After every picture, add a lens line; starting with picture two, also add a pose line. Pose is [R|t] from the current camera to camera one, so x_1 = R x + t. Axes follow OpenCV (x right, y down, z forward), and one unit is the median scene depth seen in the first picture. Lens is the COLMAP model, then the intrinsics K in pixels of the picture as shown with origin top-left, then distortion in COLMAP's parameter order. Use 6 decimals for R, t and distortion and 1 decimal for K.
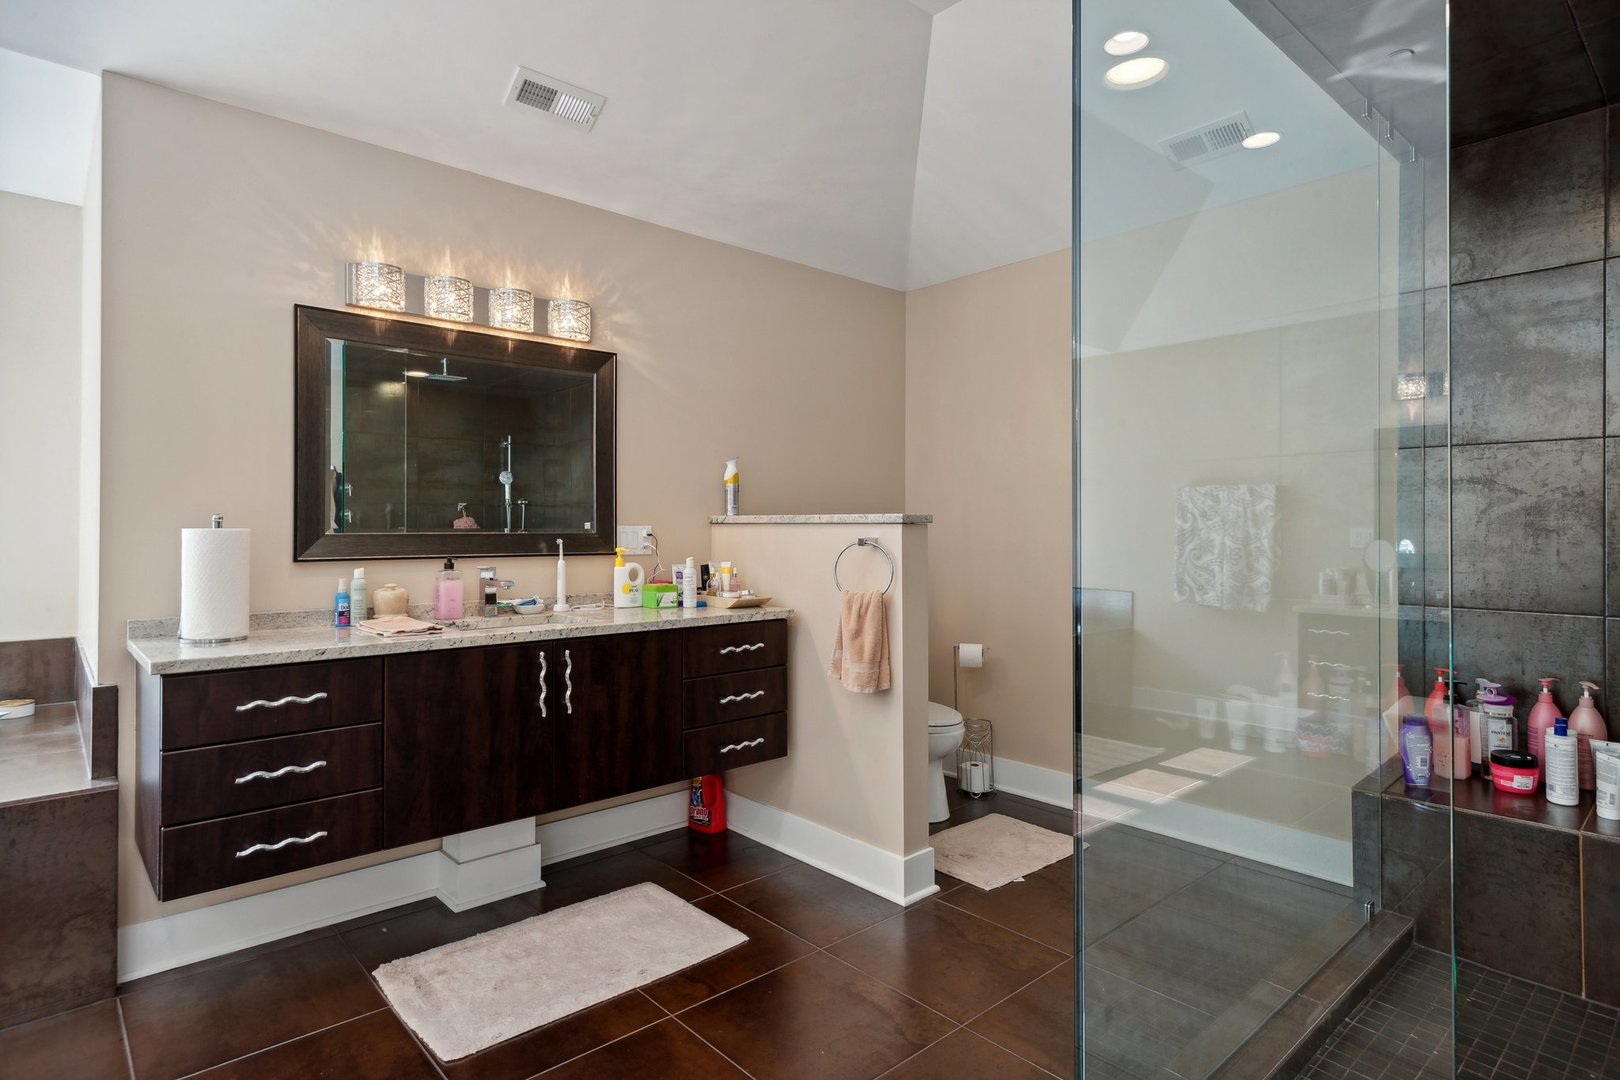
lens RADIAL K [[859.7, 0, 810.4], [0, 859.7, 524.4], [0, 0, 1]] dist [0.004508, 0.000584]
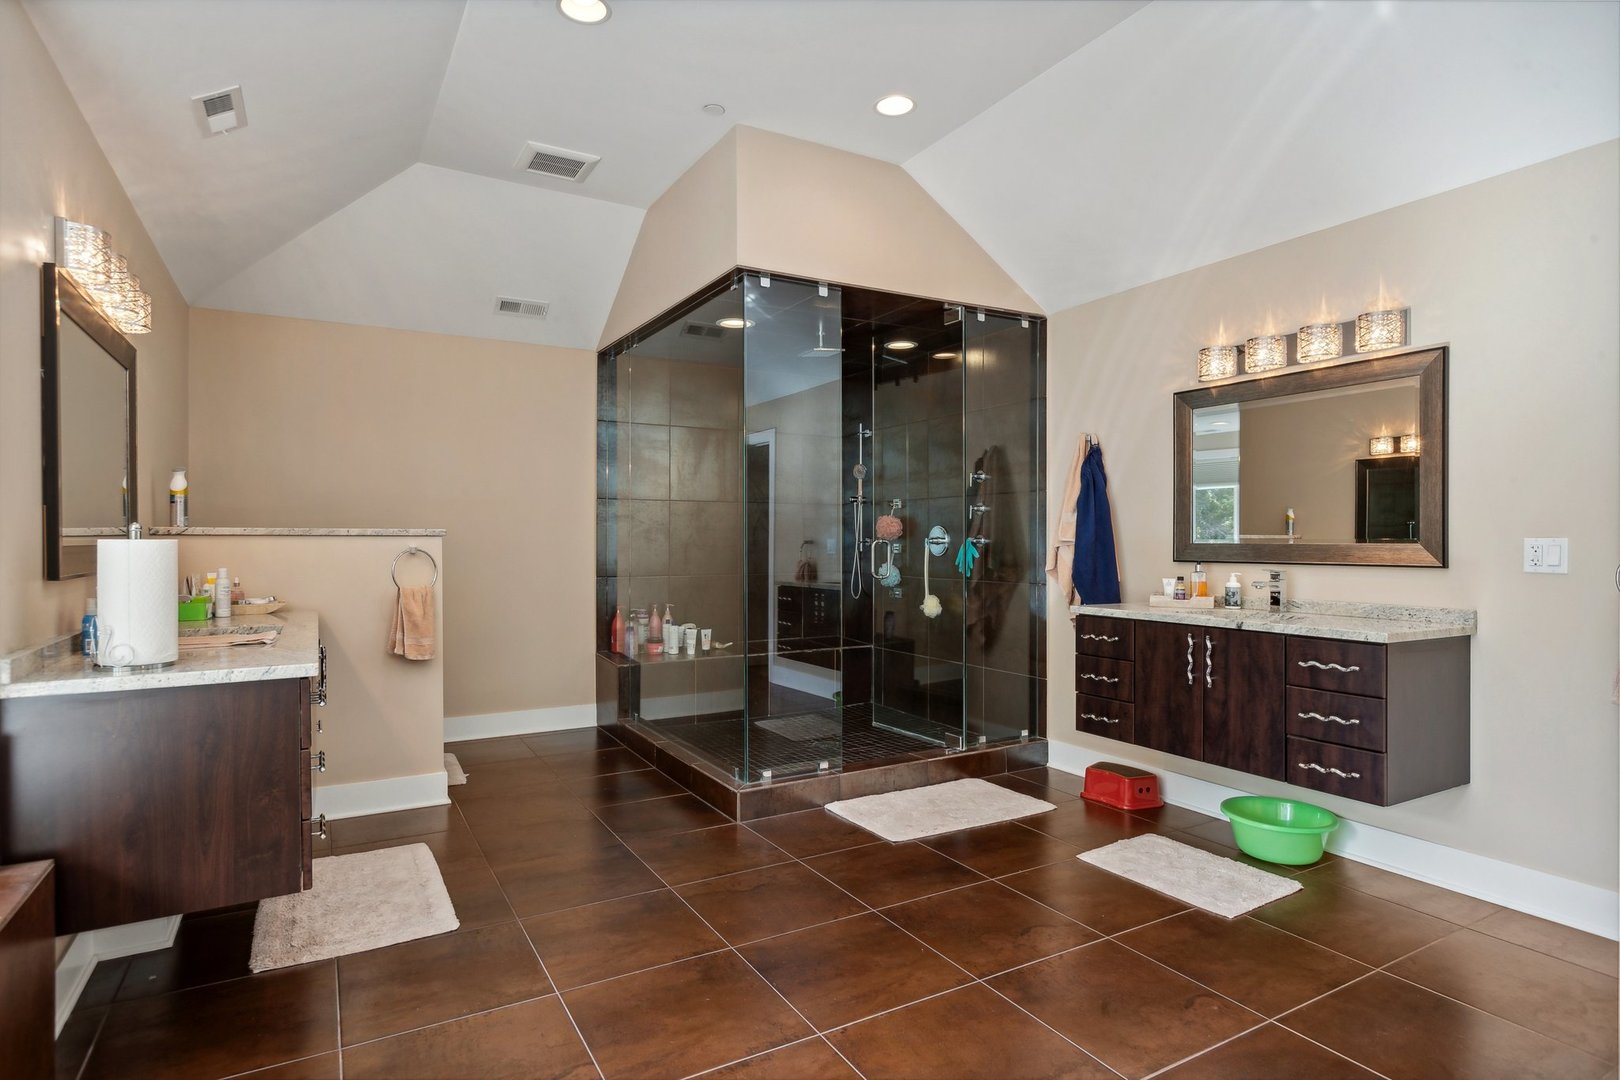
lens RADIAL K [[859.7, 0, 809.9], [0, 859.7, 542.5], [0, 0, 1]] dist [0.004508, 0.000584]
pose [[0.205214, -0.004302, 0.978708, -1.245816], [0.001182, 0.999991, 0.004147, 0.005183], [-0.978717, 0.000305, 0.205217, 0.128346]]
